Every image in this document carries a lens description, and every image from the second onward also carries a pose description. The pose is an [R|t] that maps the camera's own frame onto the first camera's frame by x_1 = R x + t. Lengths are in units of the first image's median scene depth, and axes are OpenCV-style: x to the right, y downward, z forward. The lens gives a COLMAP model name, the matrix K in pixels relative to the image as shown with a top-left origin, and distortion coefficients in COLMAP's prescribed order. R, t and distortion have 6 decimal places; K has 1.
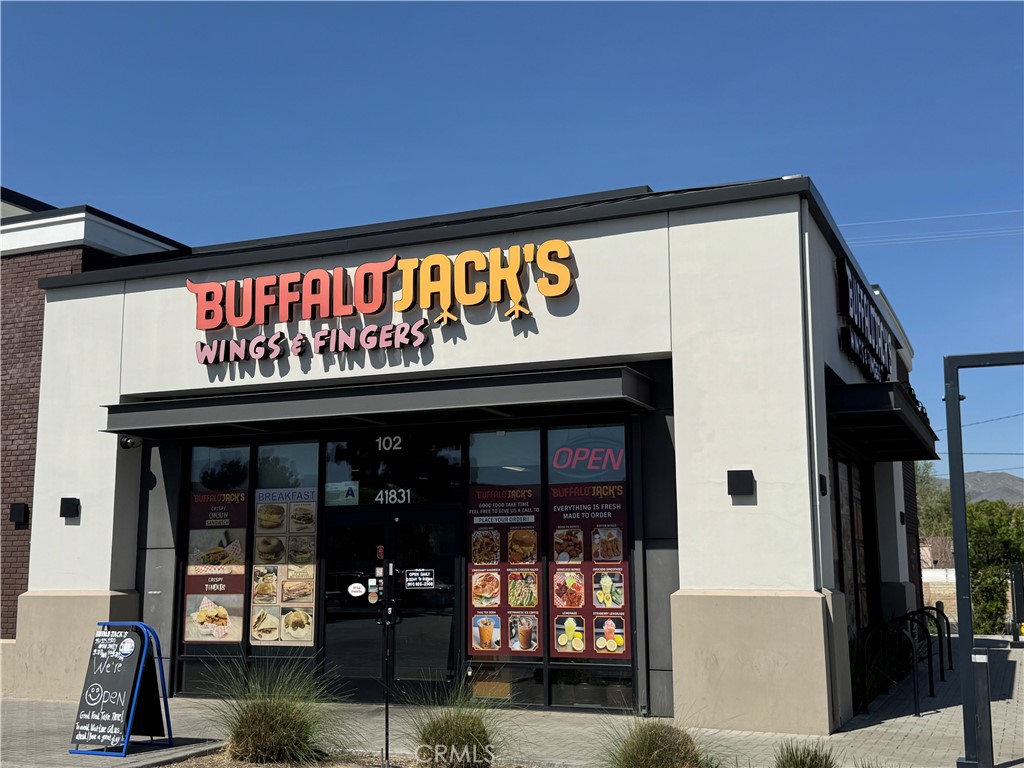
lens RADIAL K [[1183.0, 0, 511.8], [0, 1183.0, 386.9], [0, 0, 1]] dist [0.145134, 0.000000]
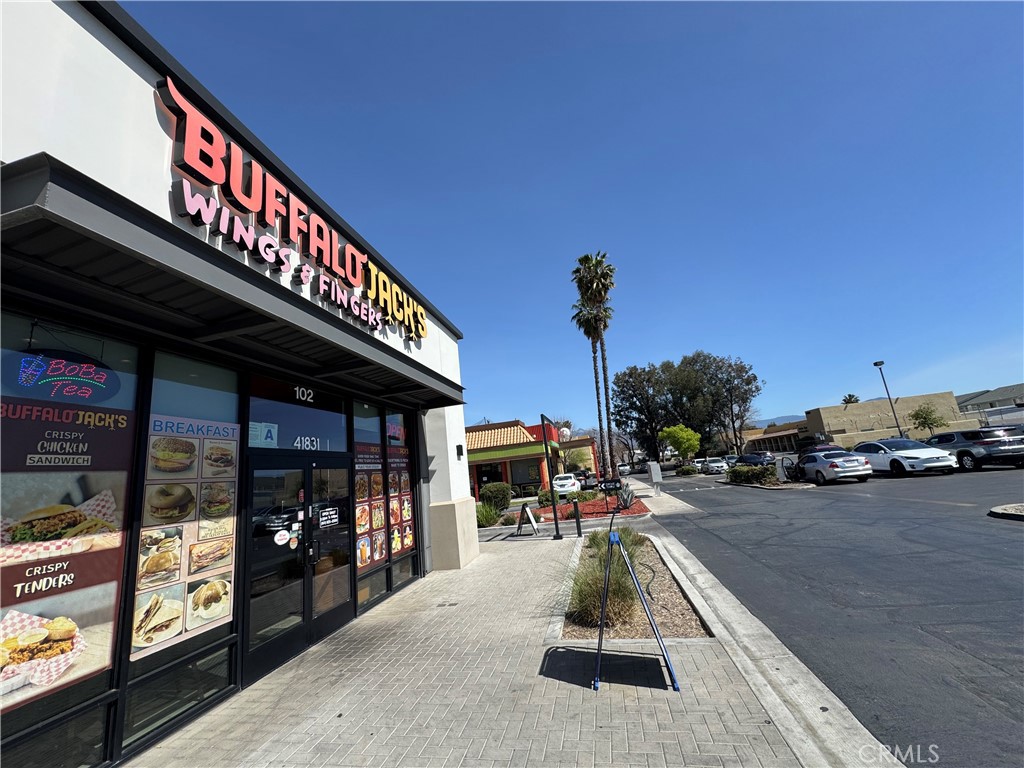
lens RADIAL K [[408.7, 0, 510.7], [0, 408.7, 382.2], [0, 0, 1]] dist [-0.003167, 0.000291]
pose [[-0.193250, 0.240462, 0.951227, -0.493766], [-0.045639, 0.966250, -0.253531, 0.121832], [-0.980088, -0.092407, -0.175753, 0.868804]]
